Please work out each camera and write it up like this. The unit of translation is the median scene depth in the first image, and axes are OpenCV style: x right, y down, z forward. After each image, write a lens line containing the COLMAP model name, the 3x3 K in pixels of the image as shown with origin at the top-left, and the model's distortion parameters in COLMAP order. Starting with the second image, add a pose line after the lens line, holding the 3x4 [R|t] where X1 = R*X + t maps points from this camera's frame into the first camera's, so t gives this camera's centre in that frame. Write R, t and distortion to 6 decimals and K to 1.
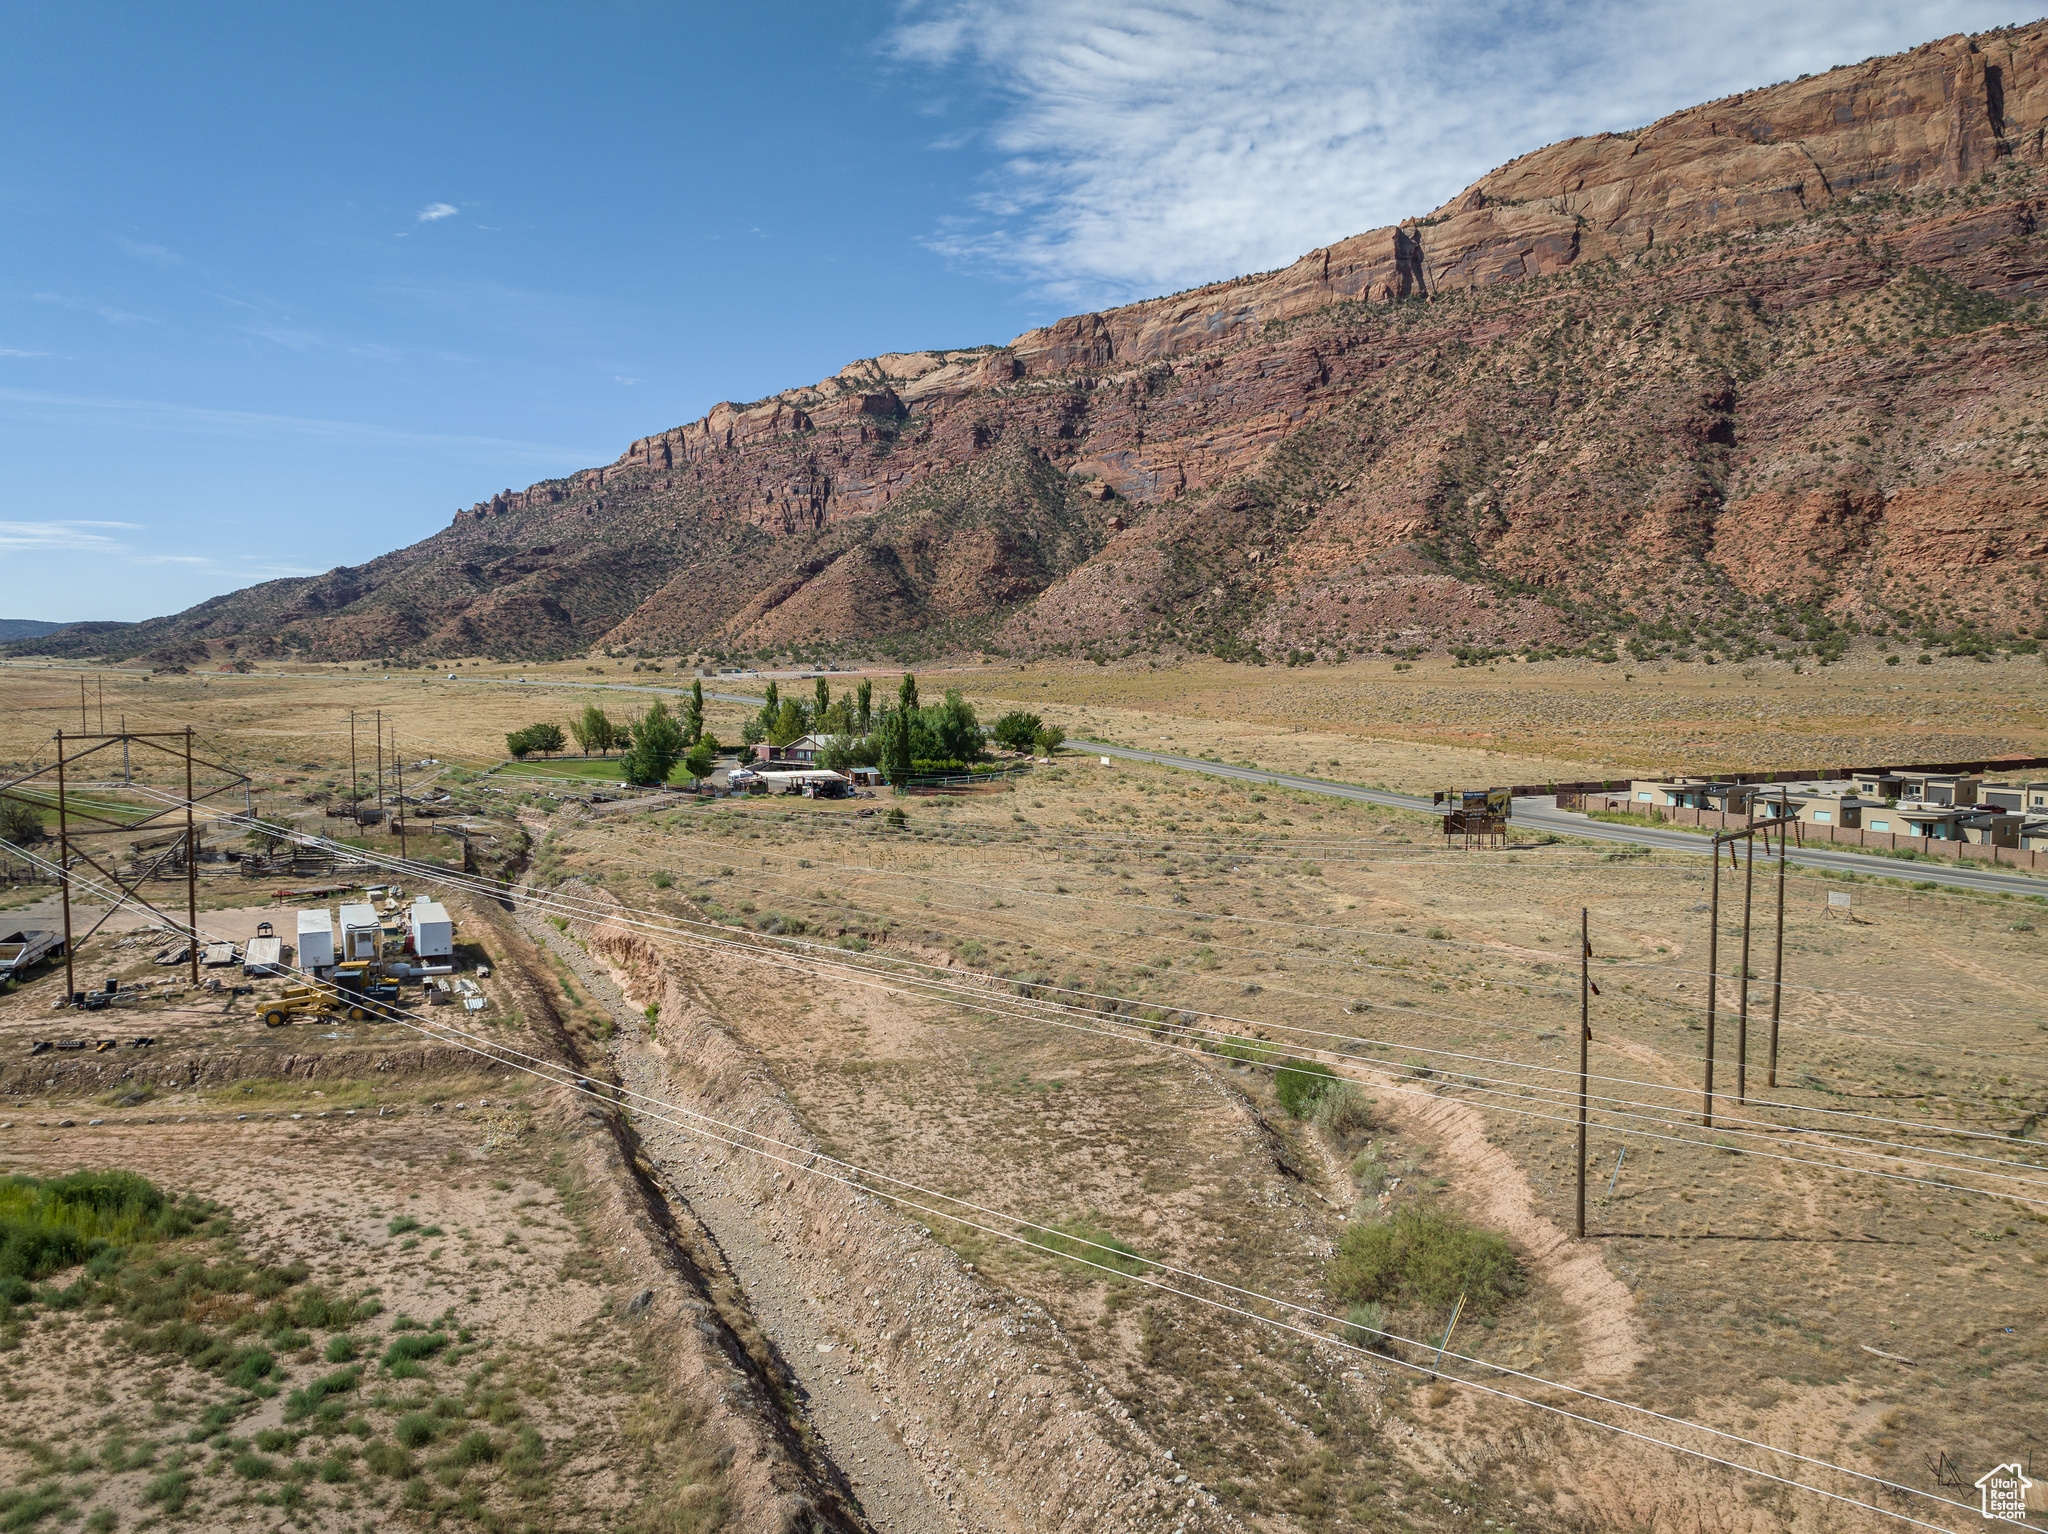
lens RADIAL K [[1442.3, 0, 1012.9], [0, 1442.3, 766.9], [0, 0, 1]] dist [-0.036608, -0.004407]
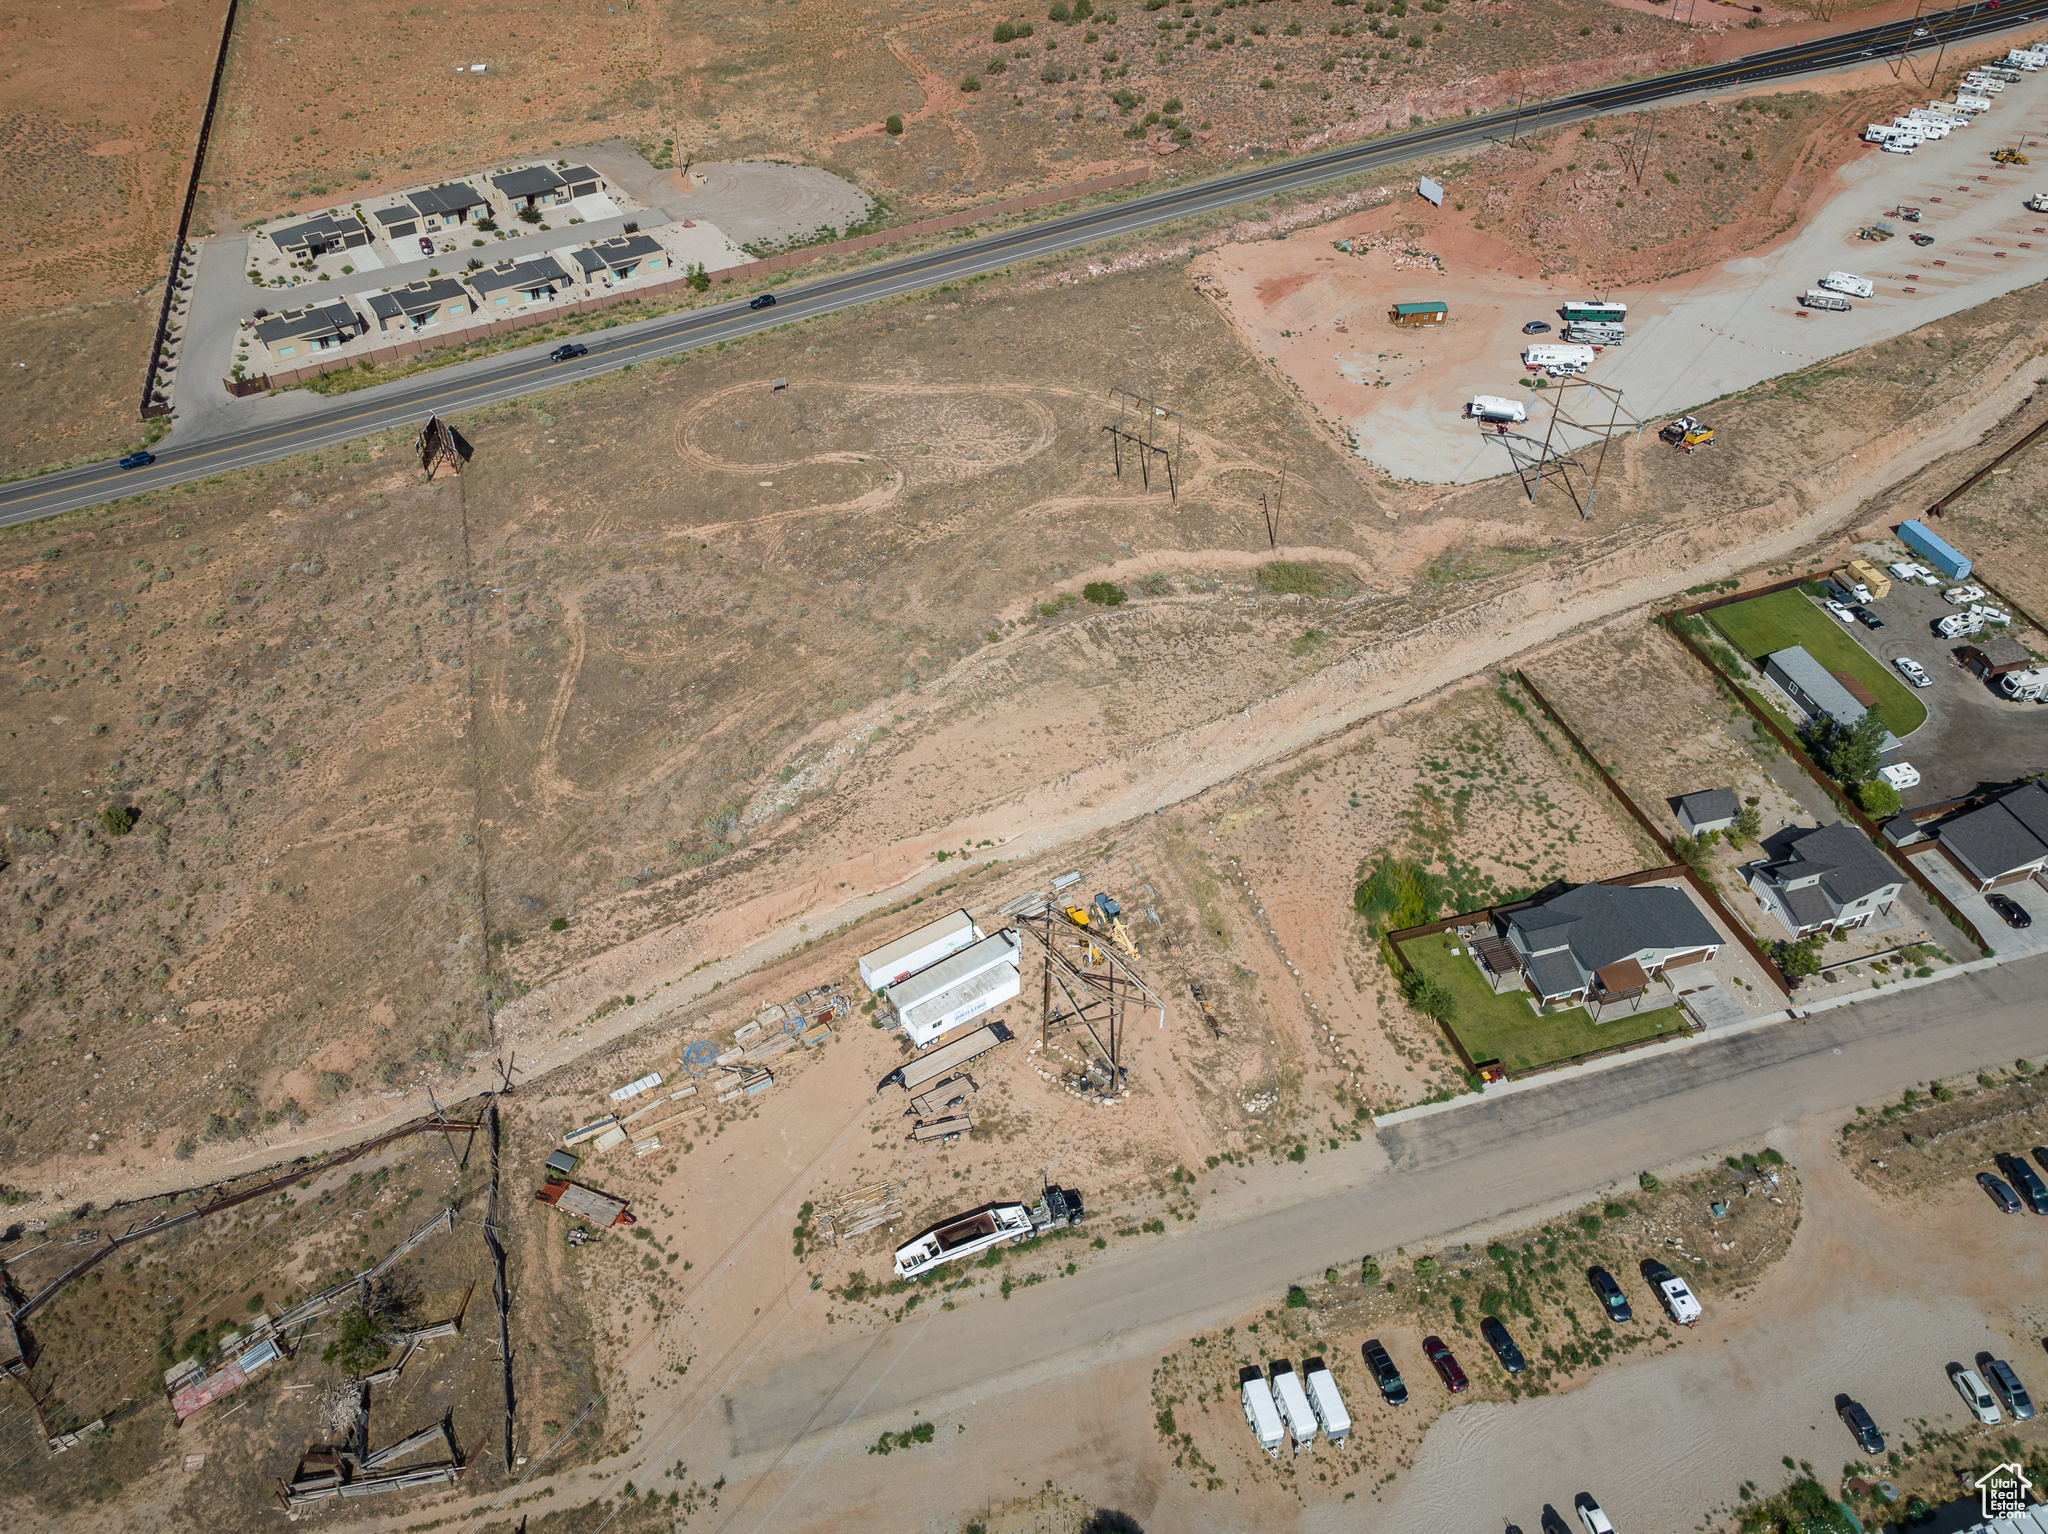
lens RADIAL K [[1609.3, 0, 1021.5], [0, 1609.3, 717.8], [0, 0, 1]] dist [-0.012928, -0.062540]
pose [[-0.125679, -0.638005, 0.759707, -0.143032], [0.065253, 0.758805, 0.648041, -0.100055], [-0.989923, 0.131019, -0.053734, 0.100446]]
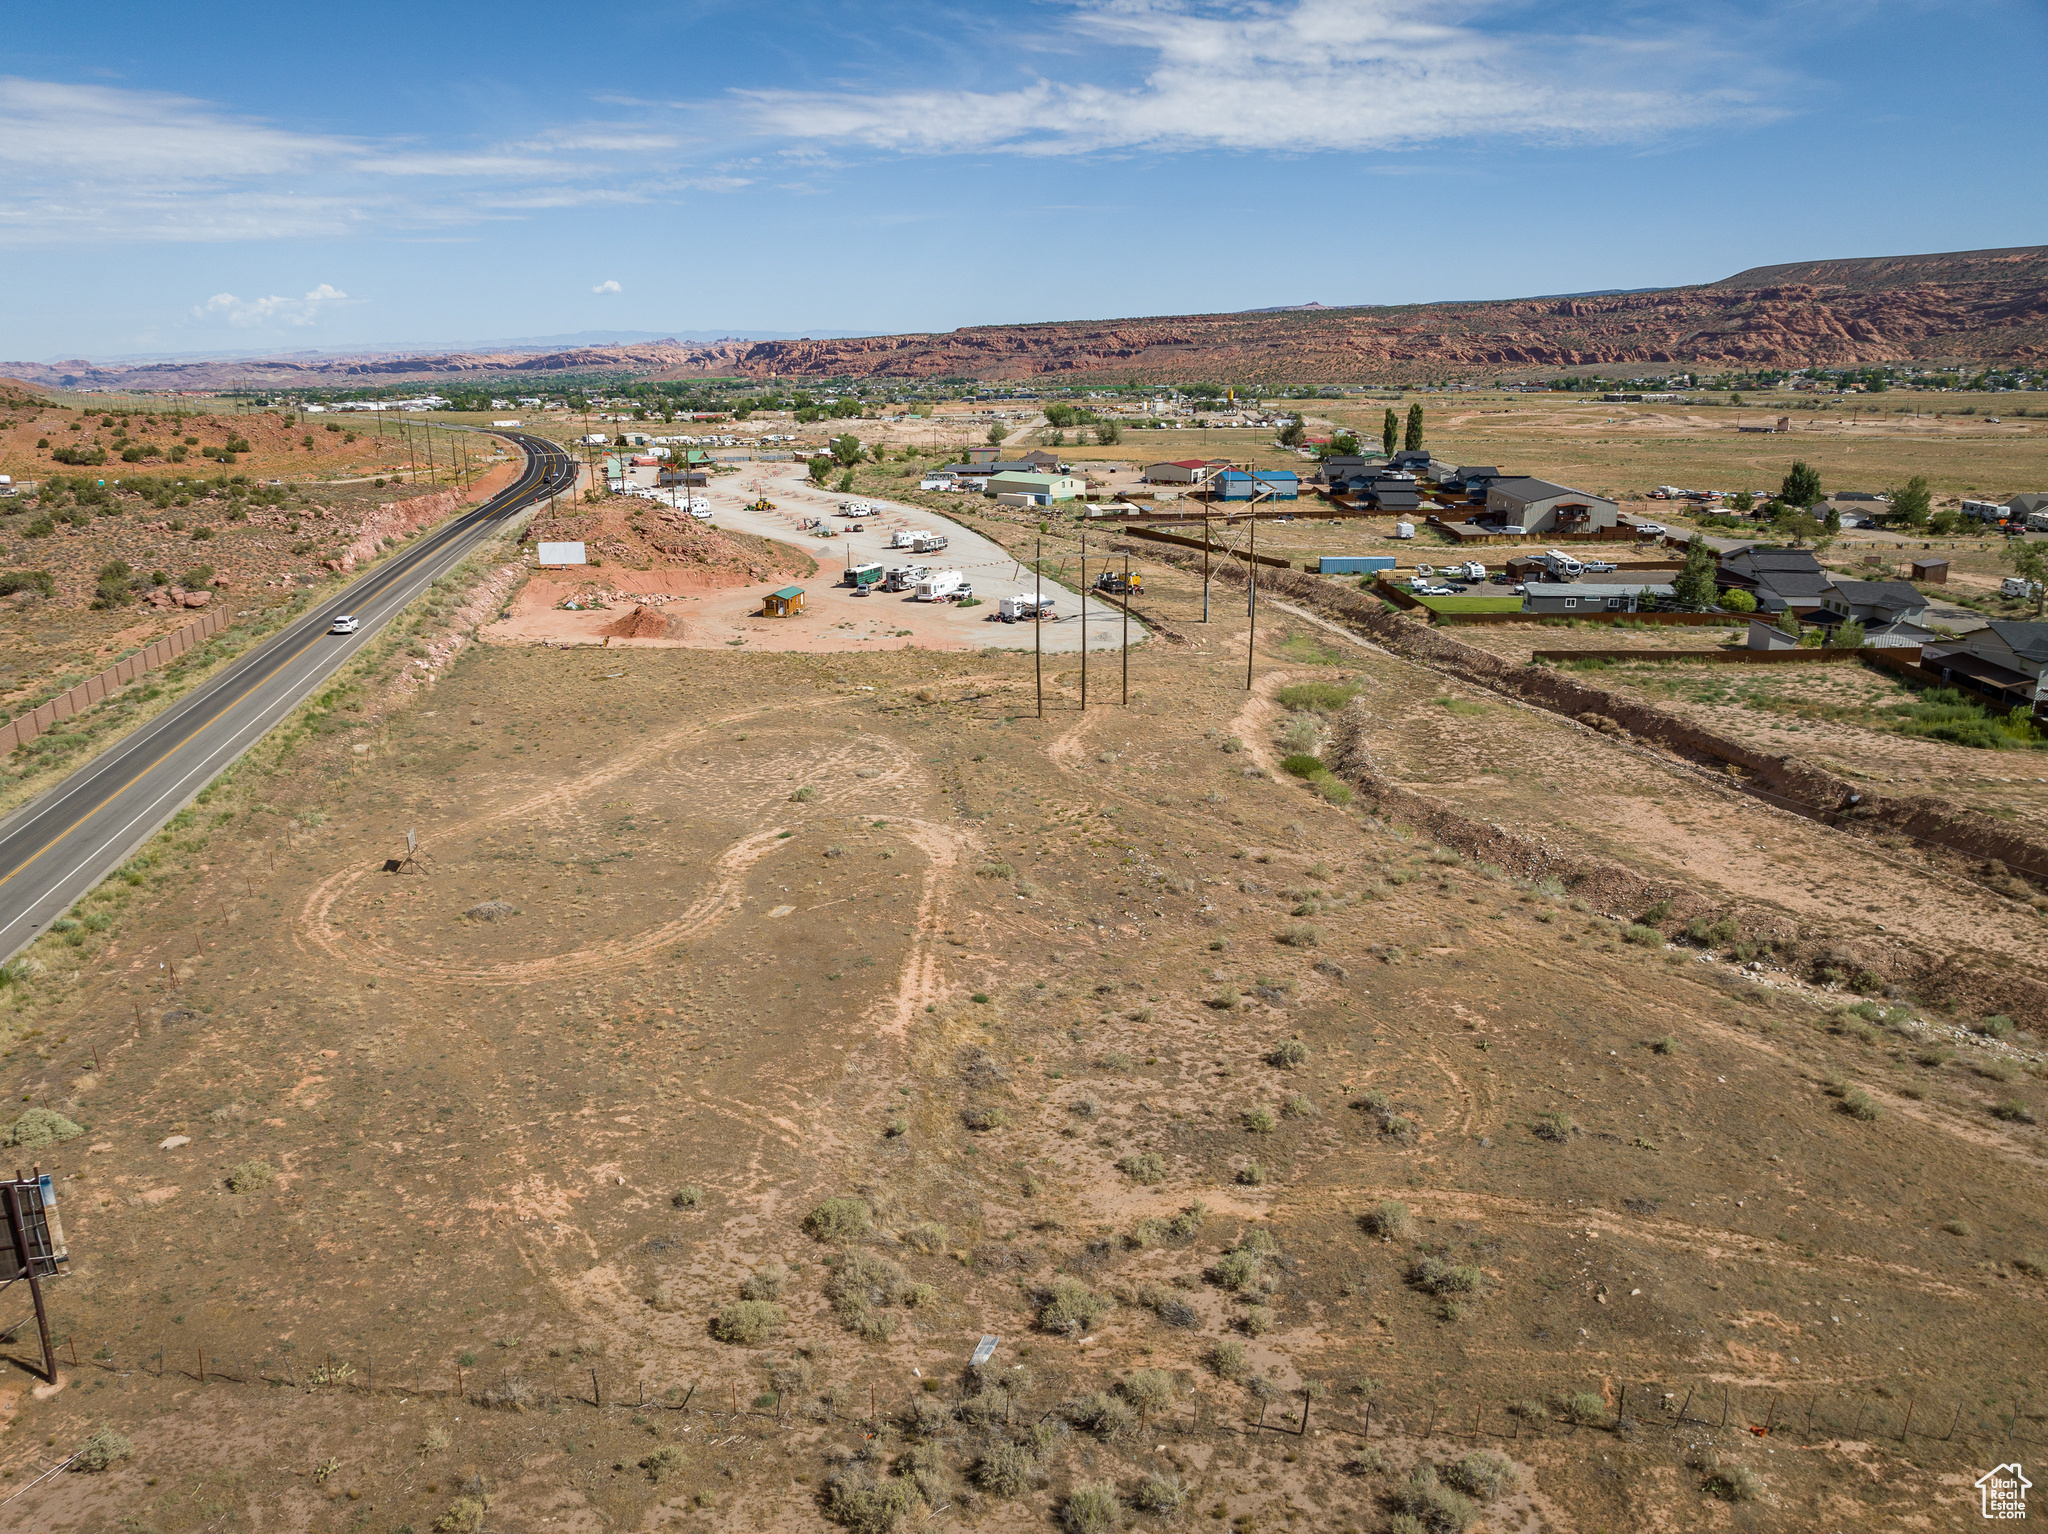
lens RADIAL K [[1442.3, 0, 1012.9], [0, 1442.3, 766.9], [0, 0, 1]] dist [-0.036608, -0.004407]
pose [[-0.974738, -0.049453, 0.217808, 0.013714], [0.028545, 0.939602, 0.341077, -0.021797], [-0.221520, 0.338678, -0.914454, 0.185668]]
